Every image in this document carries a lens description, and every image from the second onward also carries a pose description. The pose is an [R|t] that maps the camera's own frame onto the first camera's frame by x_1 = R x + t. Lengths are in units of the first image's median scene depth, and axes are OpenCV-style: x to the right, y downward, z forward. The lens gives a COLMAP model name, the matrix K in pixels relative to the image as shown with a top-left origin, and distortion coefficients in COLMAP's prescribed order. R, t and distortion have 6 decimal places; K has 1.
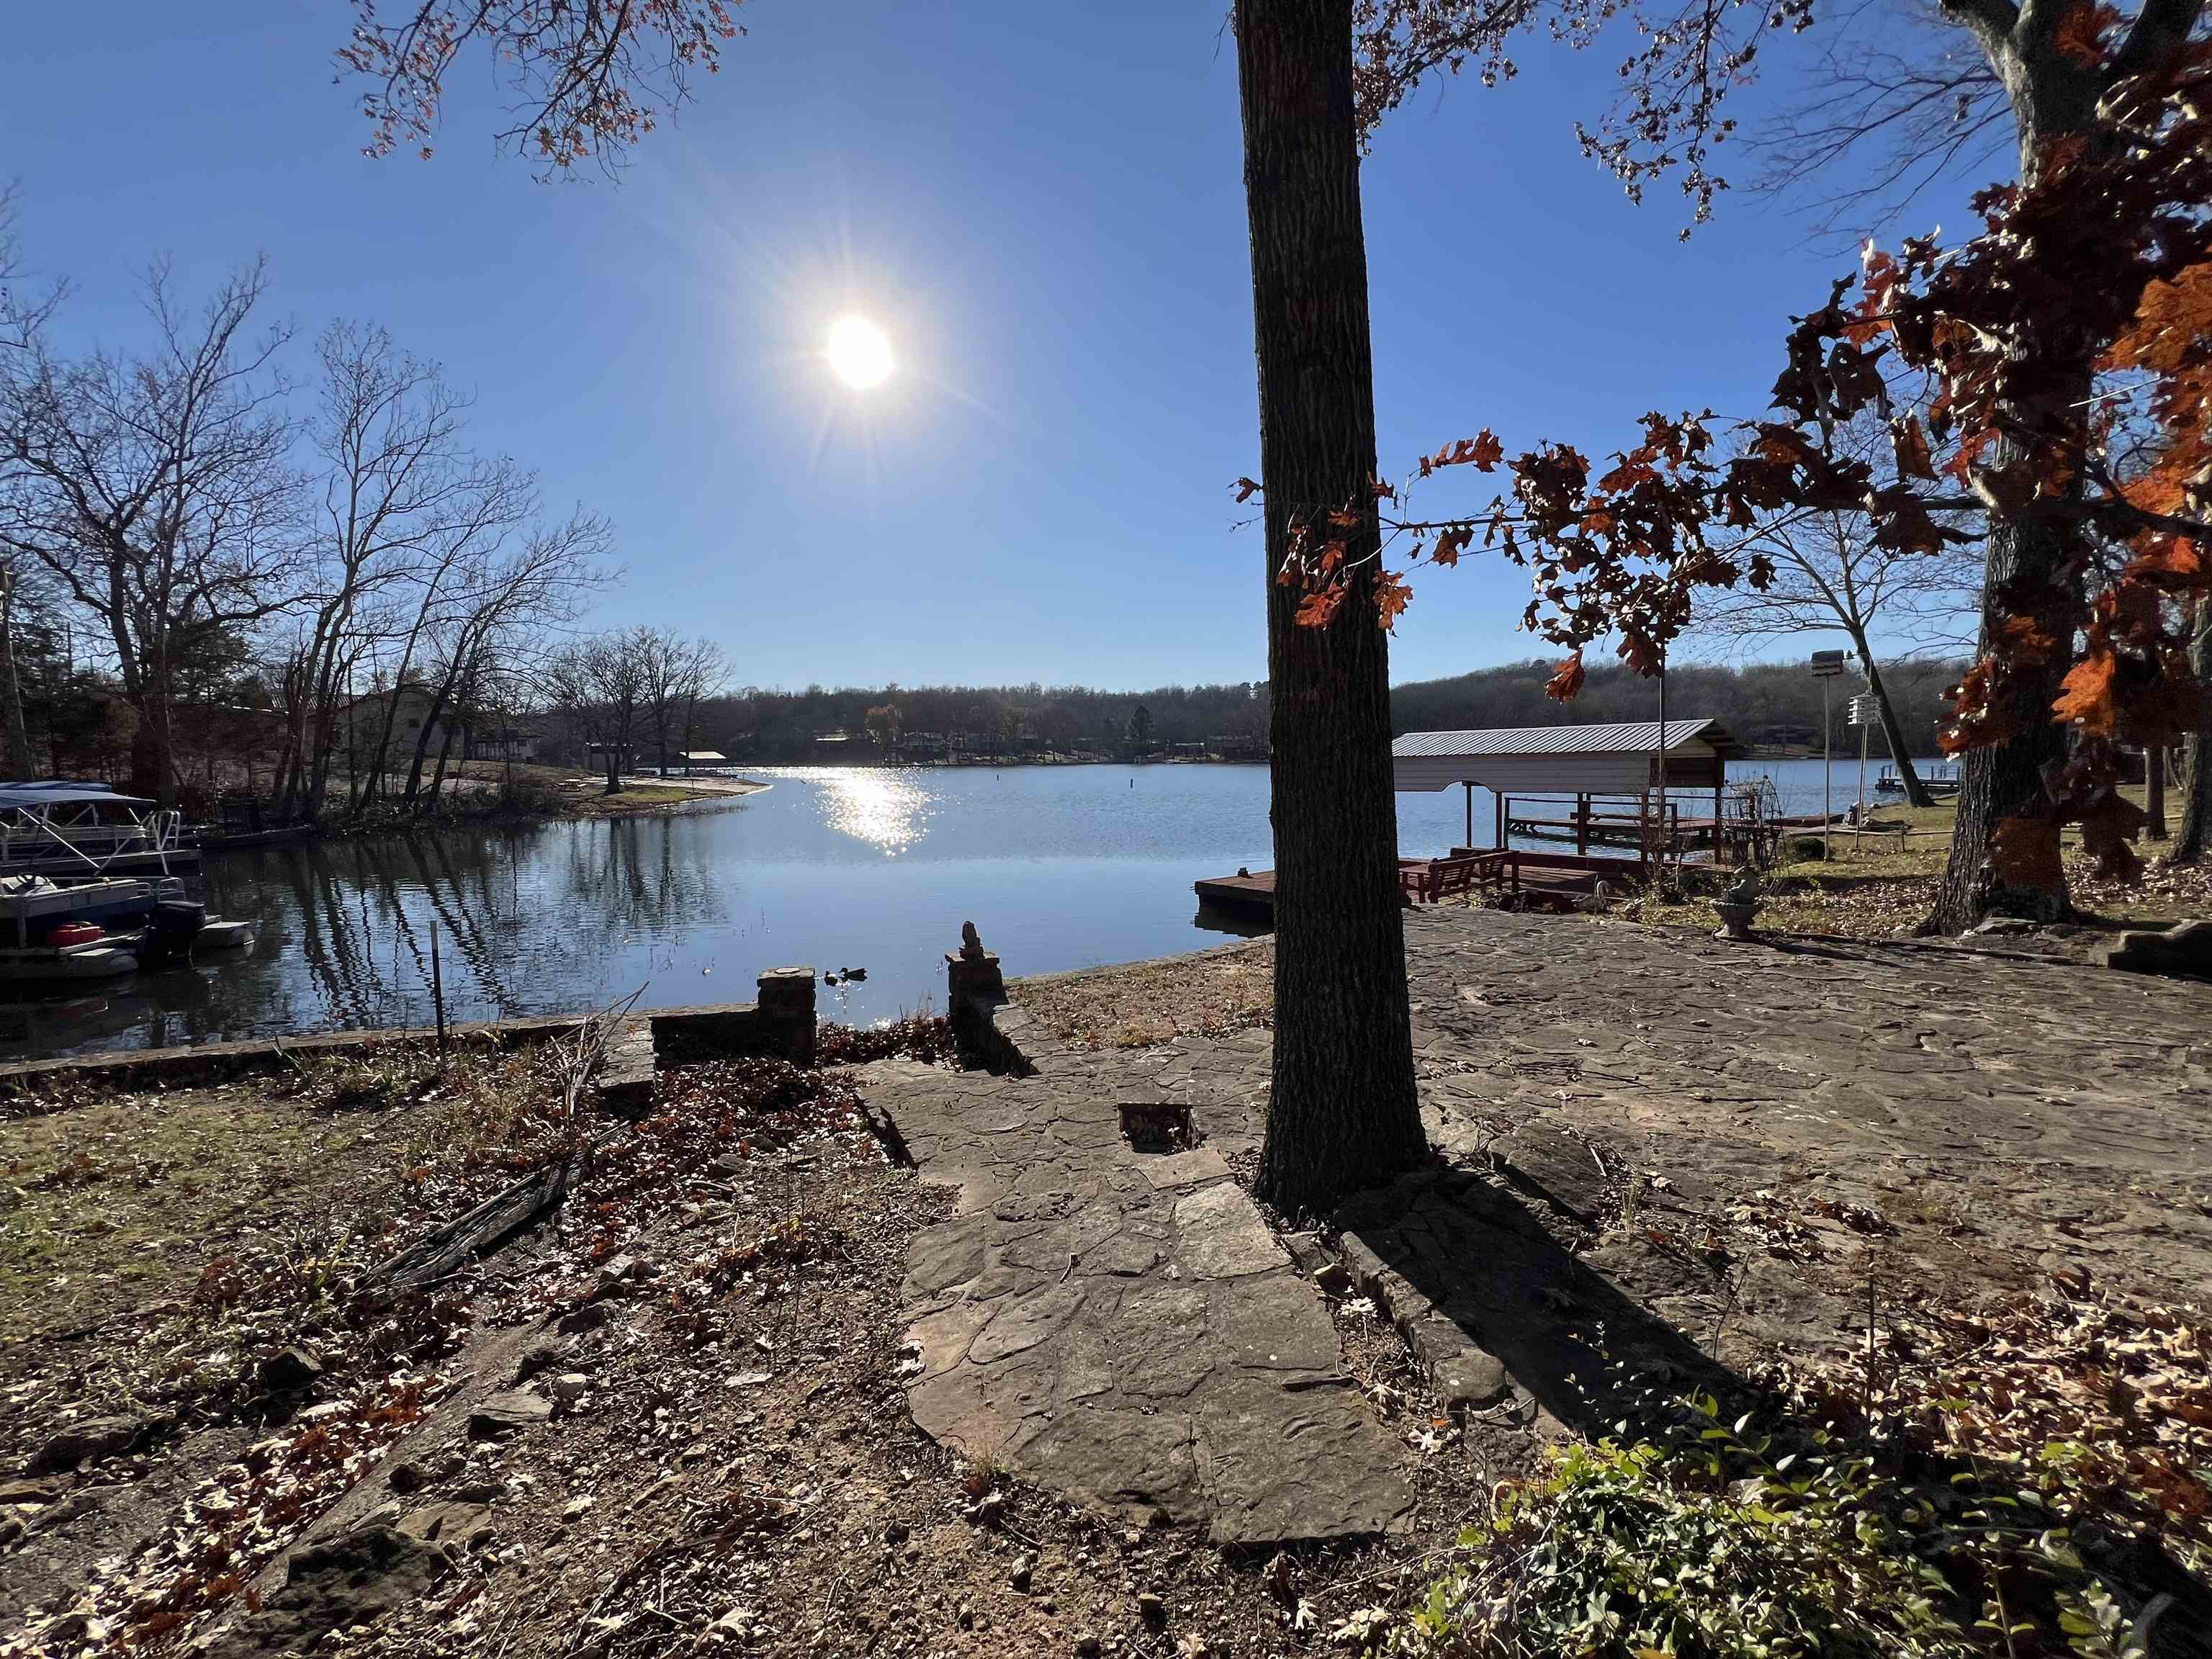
lens RADIAL K [[882.7, 0, 1099.3], [0, 882.7, 826.9], [0, 0, 1]] dist [-0.003478, 0.000888]
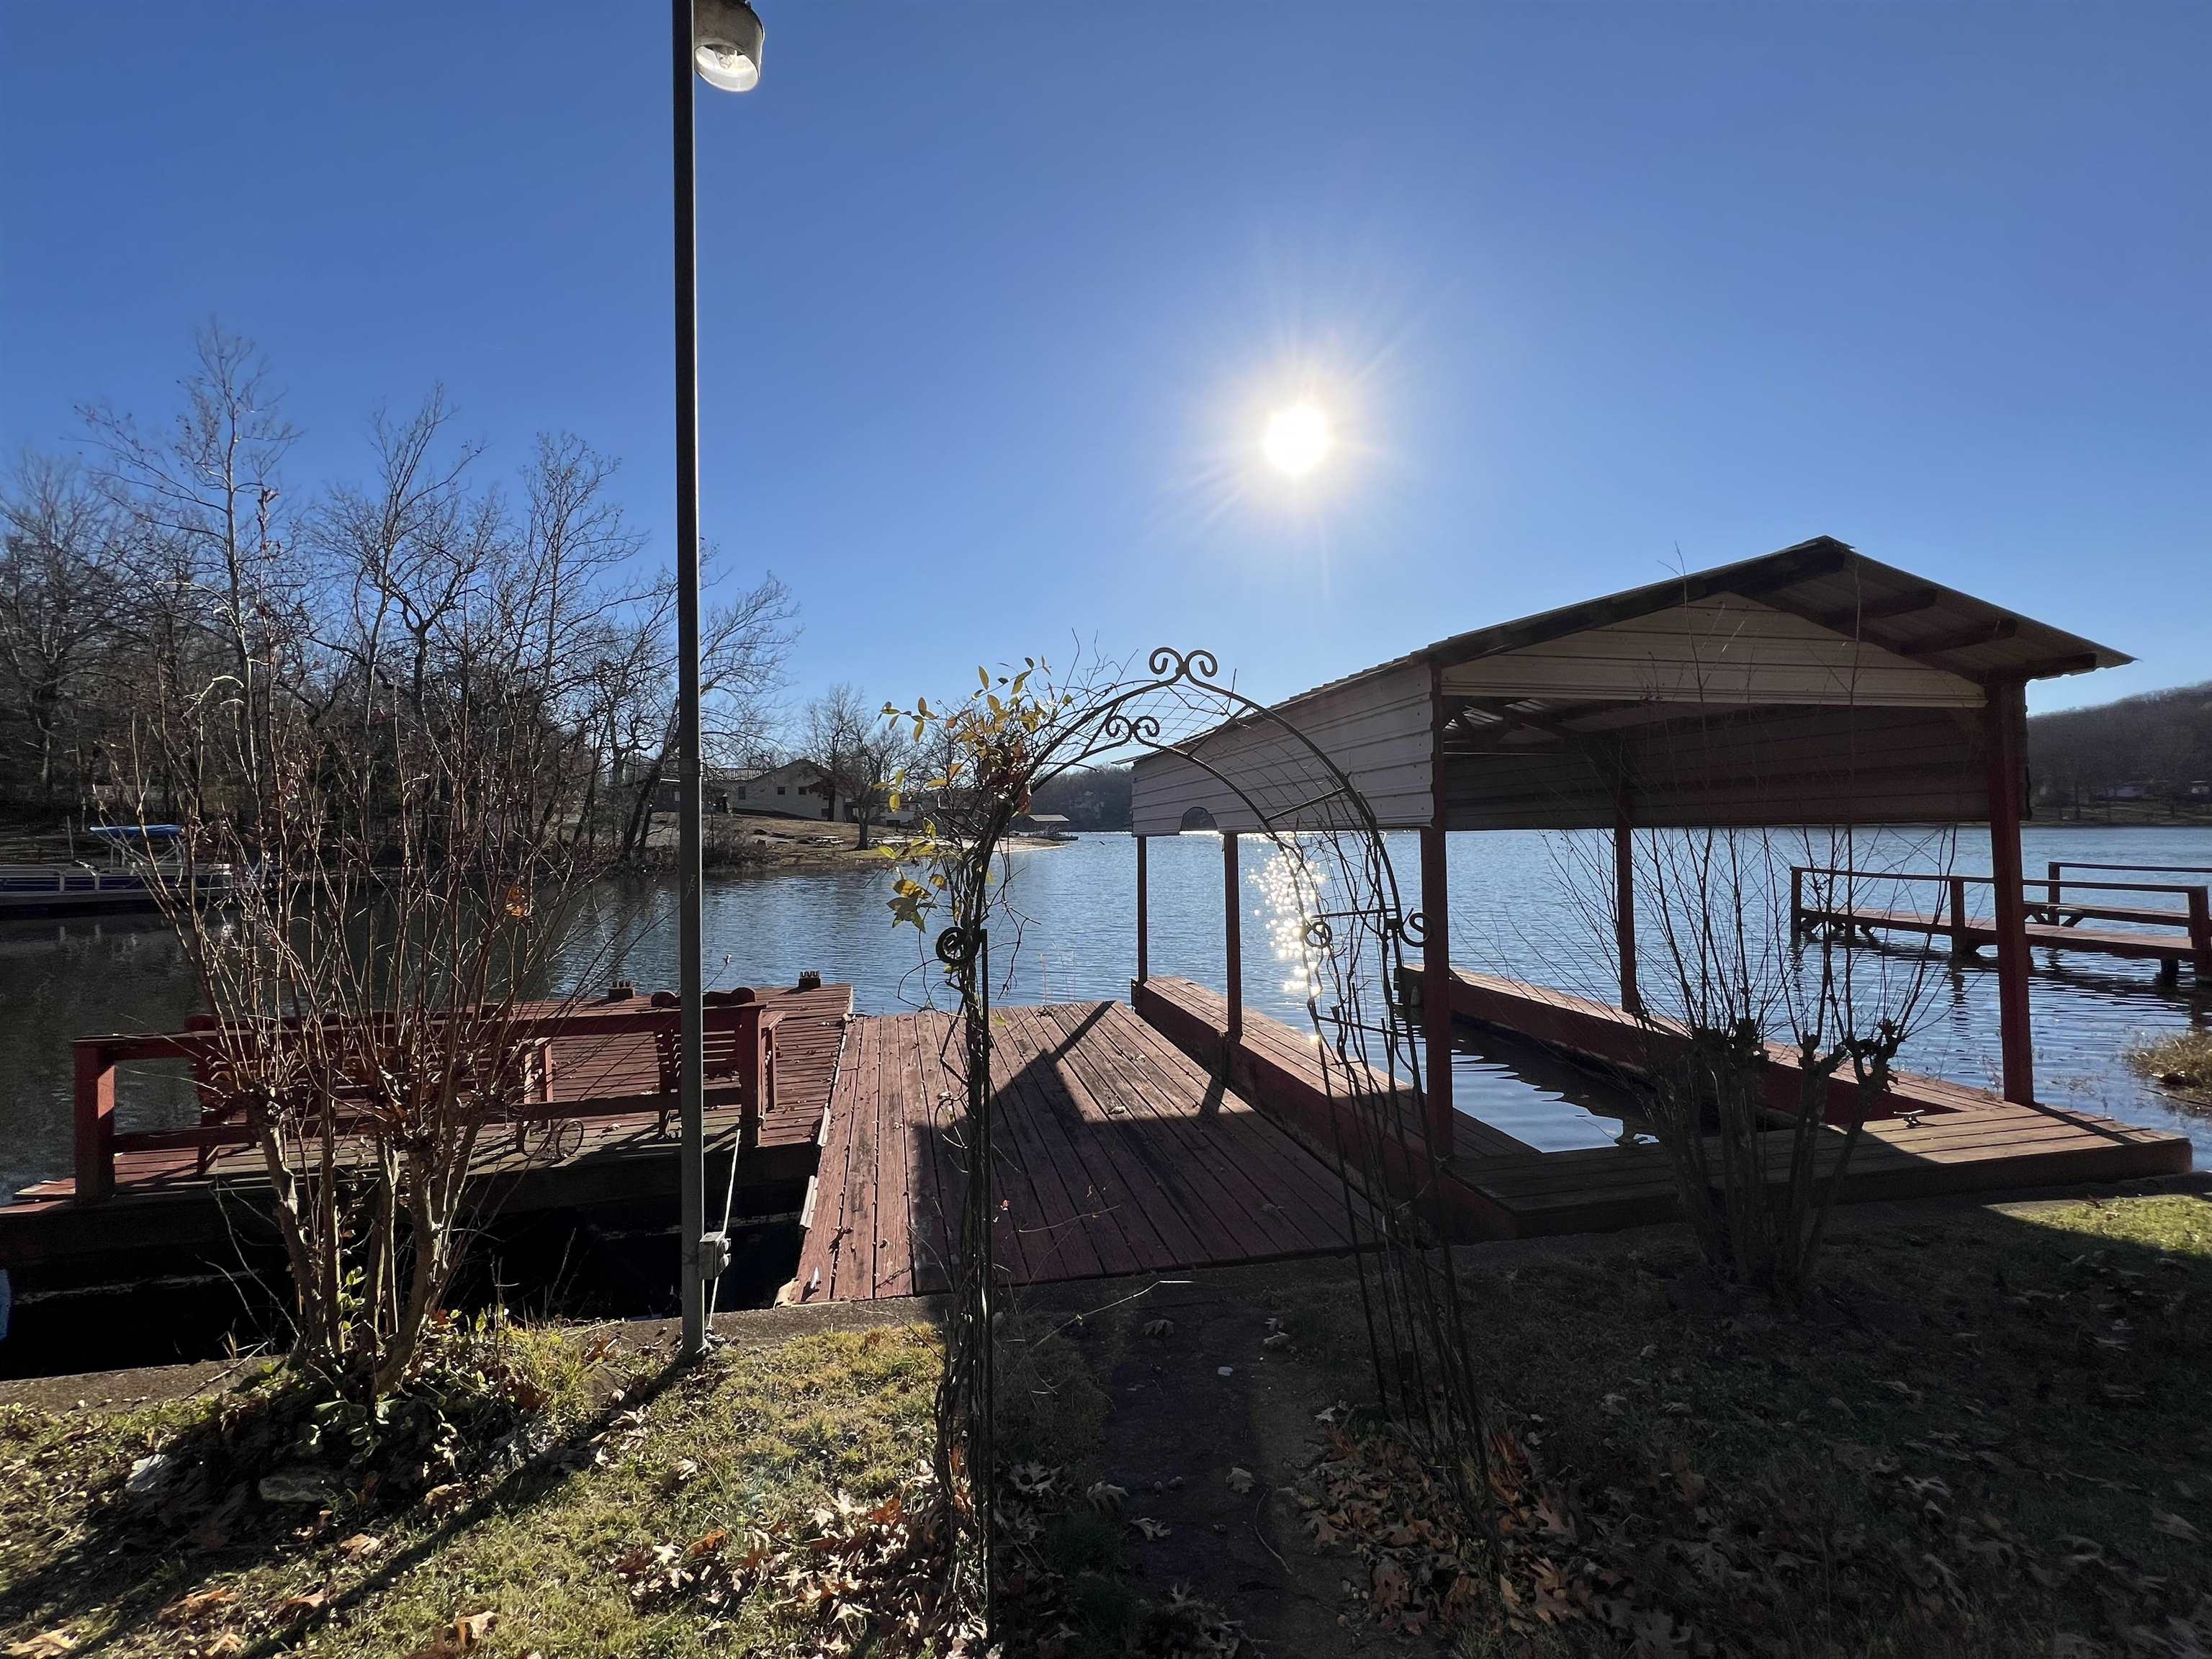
lens RADIAL K [[882.7, 0, 1103.0], [0, 882.7, 806.8], [0, 0, 1]] dist [-0.003478, 0.000888]
pose [[0.892570, -0.010343, -0.450791, 0.267388], [-0.033466, 0.995460, -0.089105, -0.008168], [0.449666, 0.094618, 0.888171, 0.294271]]
